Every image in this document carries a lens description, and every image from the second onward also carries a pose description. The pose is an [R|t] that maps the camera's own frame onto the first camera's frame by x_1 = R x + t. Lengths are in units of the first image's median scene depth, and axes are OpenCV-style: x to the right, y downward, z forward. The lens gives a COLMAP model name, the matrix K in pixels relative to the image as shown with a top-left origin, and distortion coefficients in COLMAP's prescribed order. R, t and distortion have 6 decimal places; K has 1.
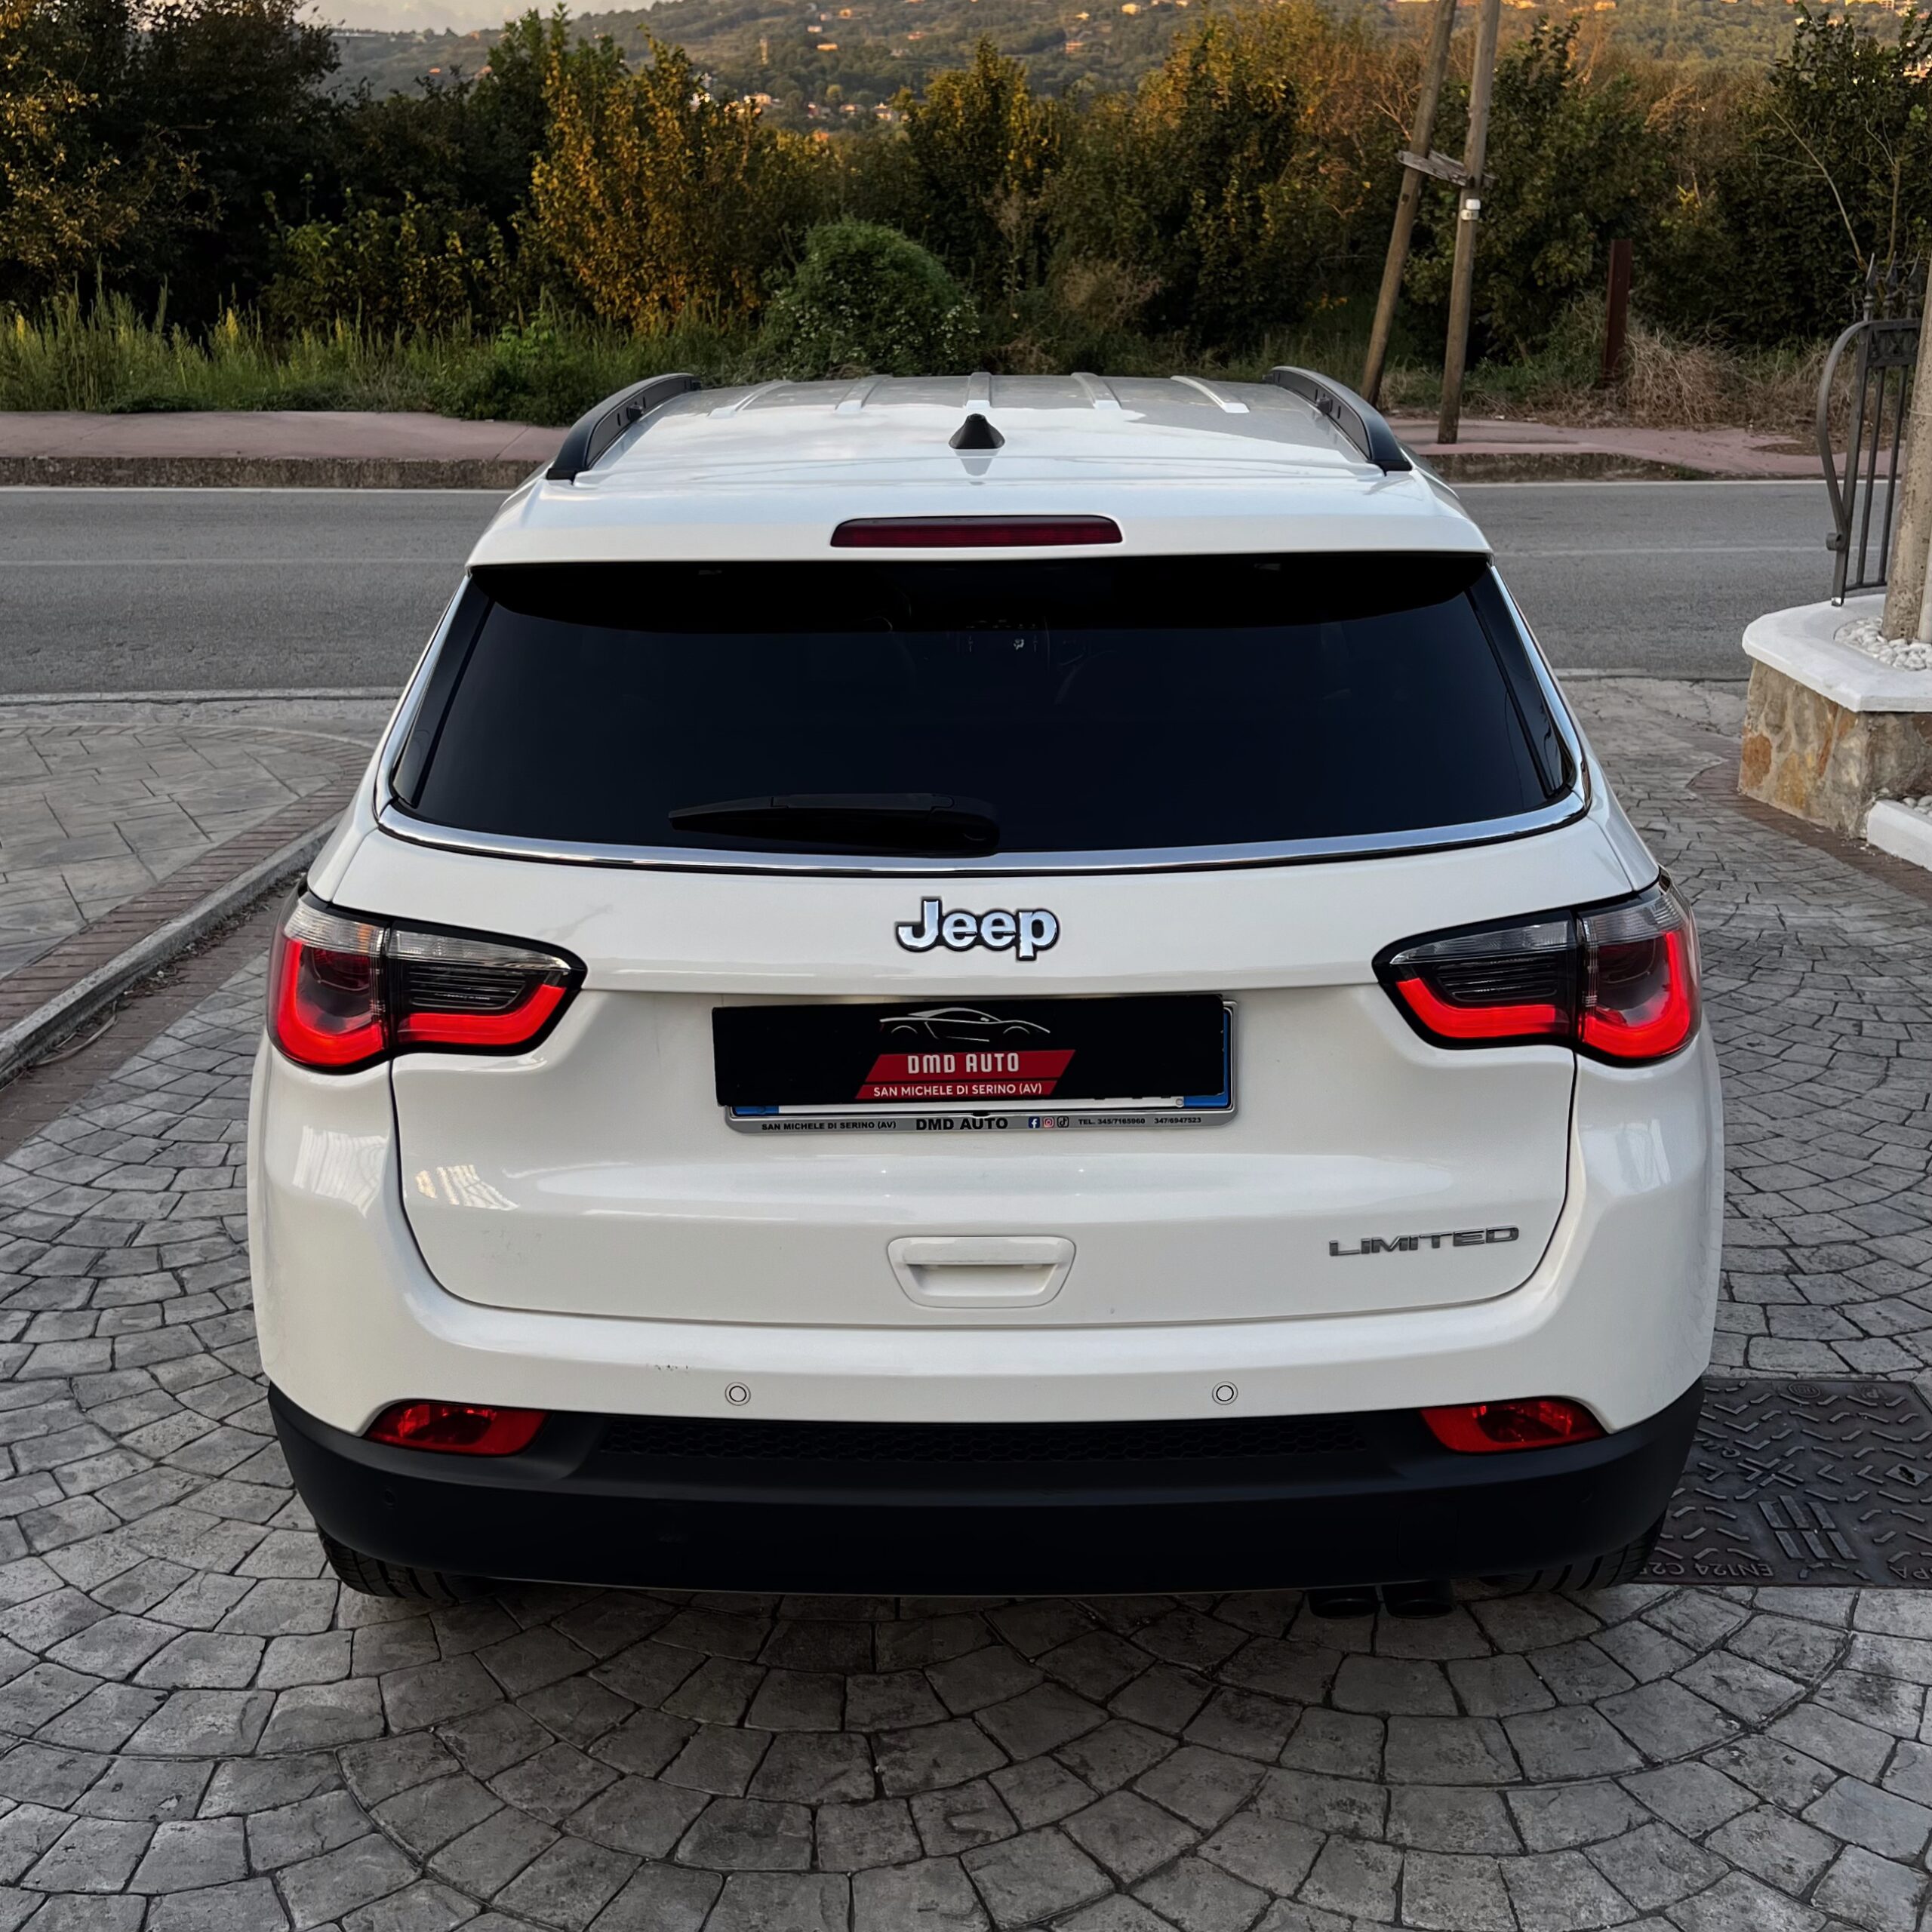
lens RADIAL K [[2113.4, 0, 971.2], [0, 2113.4, 926.2], [0, 0, 1]] dist [0.081362, -0.143594]
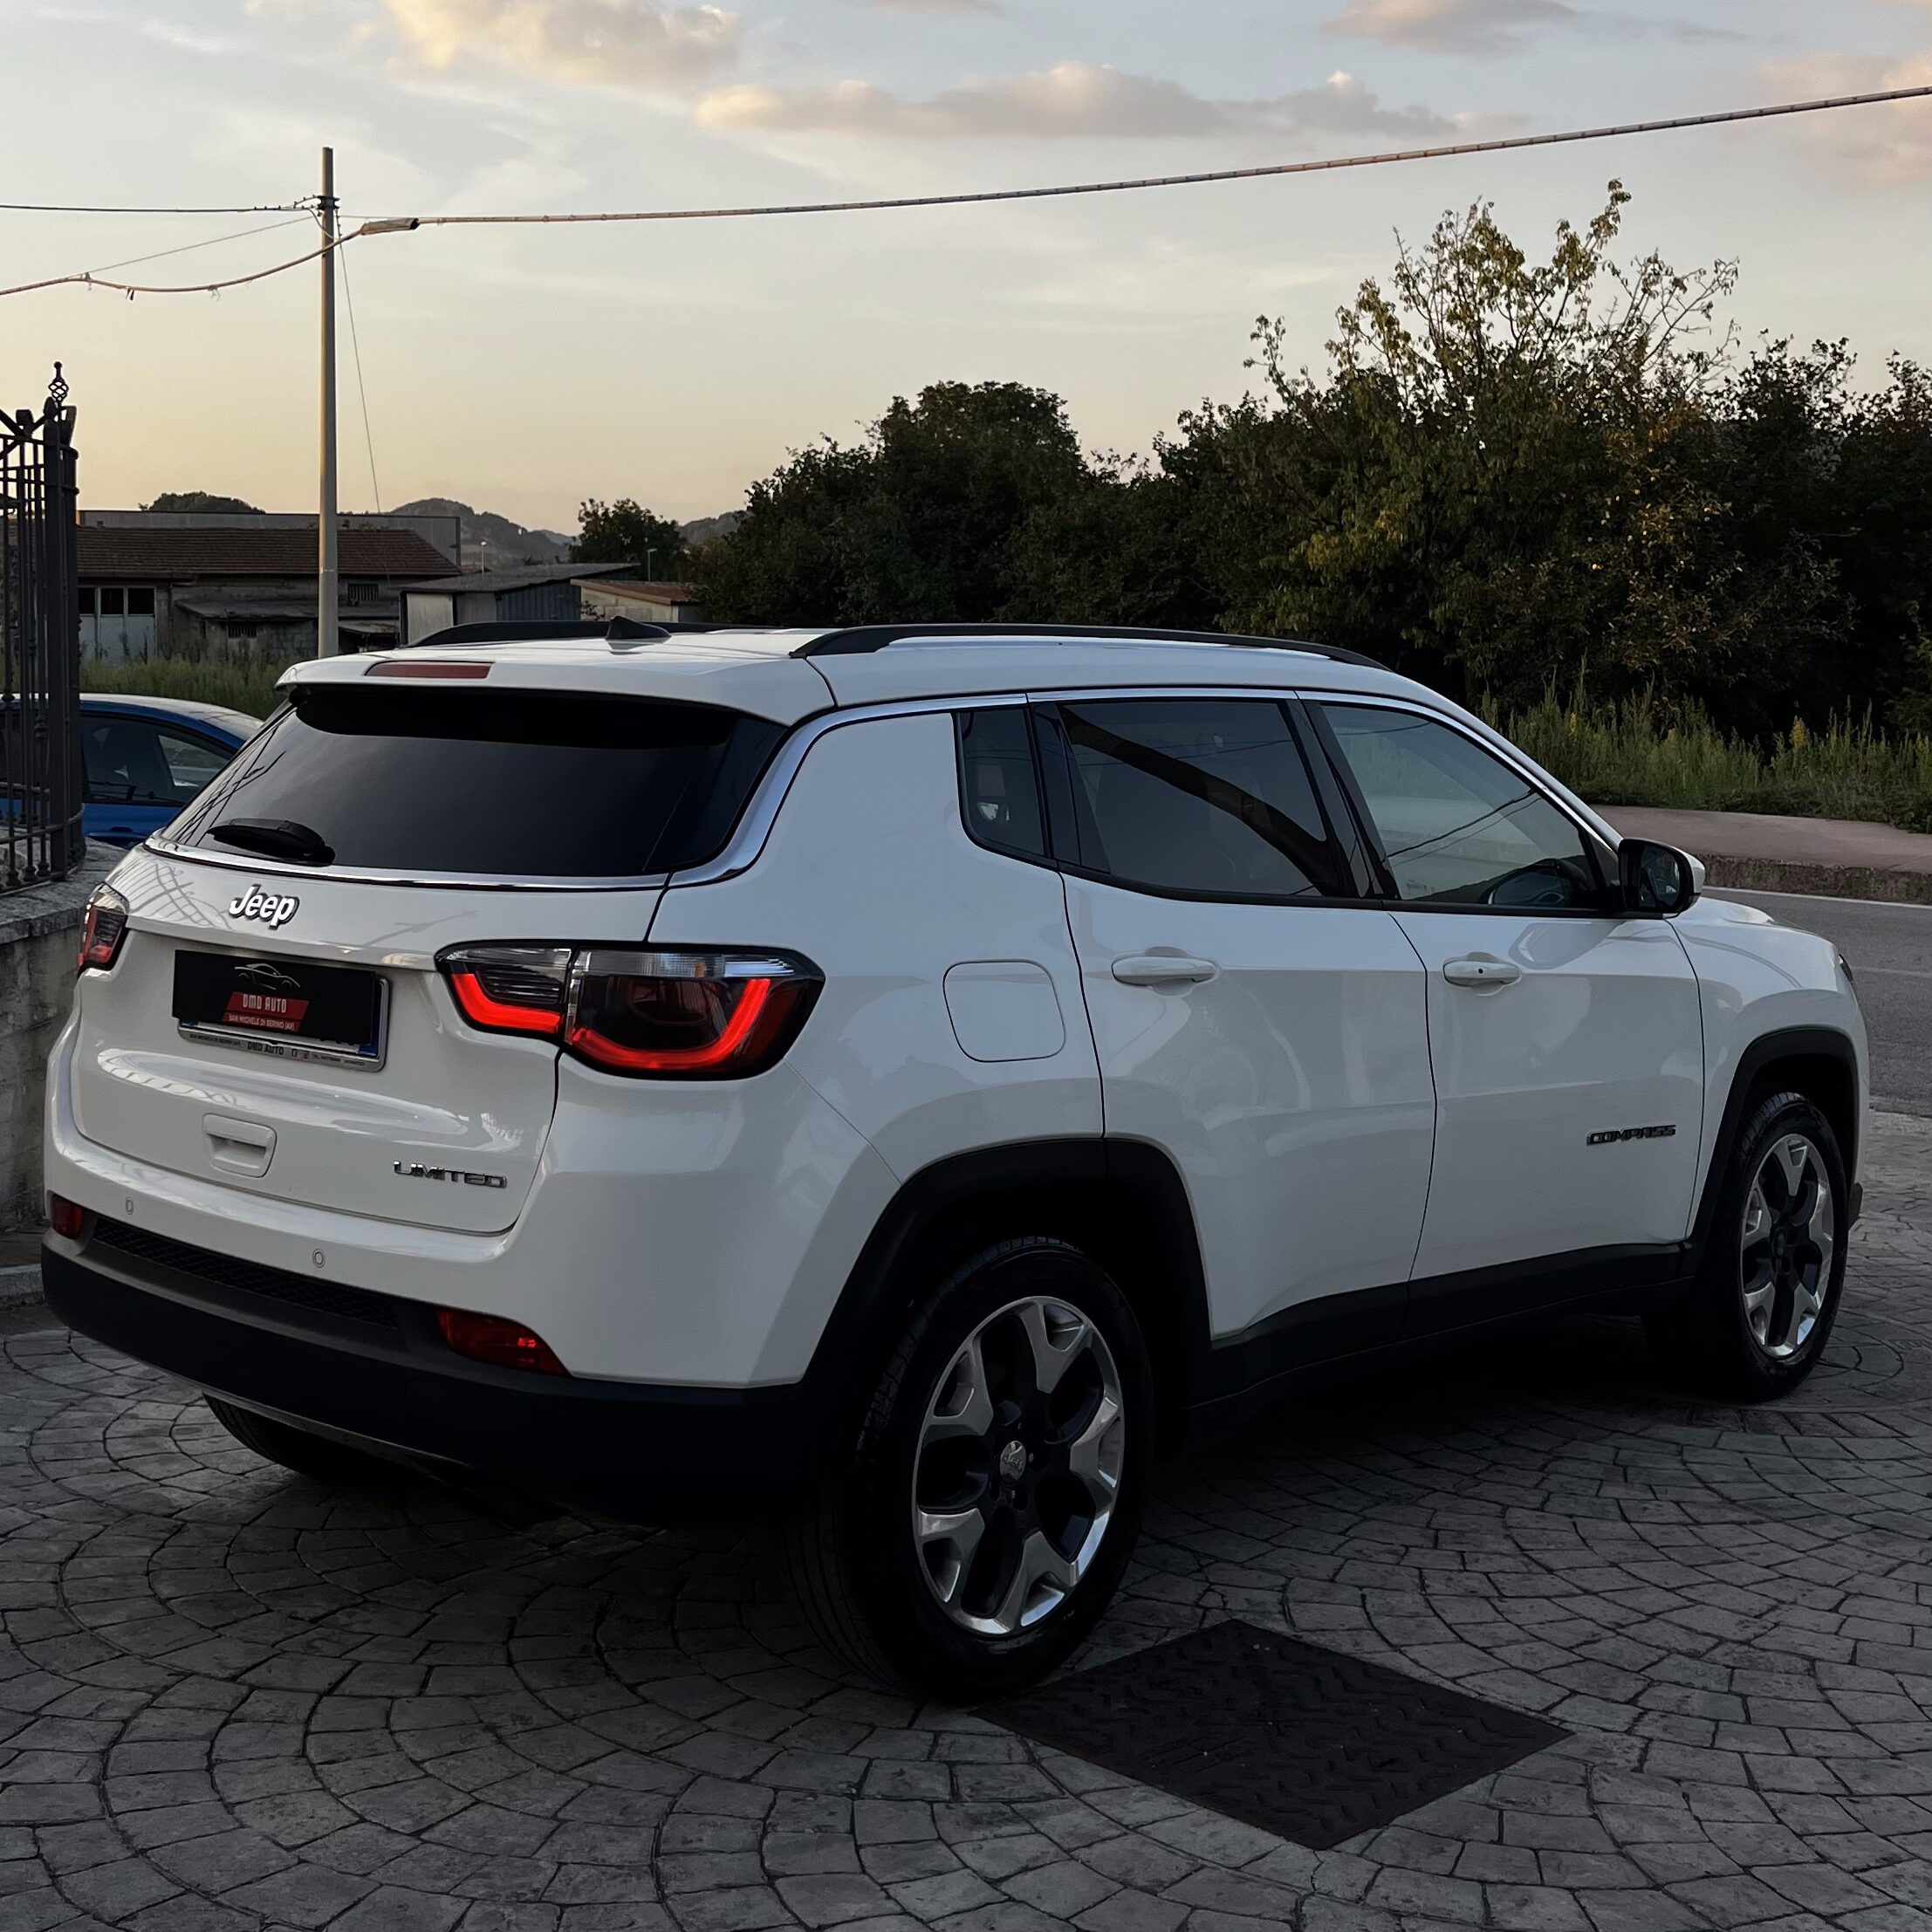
lens RADIAL K [[2432.9, 0, 964.7], [0, 2432.9, 878.6], [0, 0, 1]] dist [0.090480, -0.171586]
pose [[0.768360, 0.075506, -0.635549, 1.418048], [-0.212845, 0.966641, -0.142482, 0.118104], [0.603590, 0.244751, 0.758799, -0.010239]]
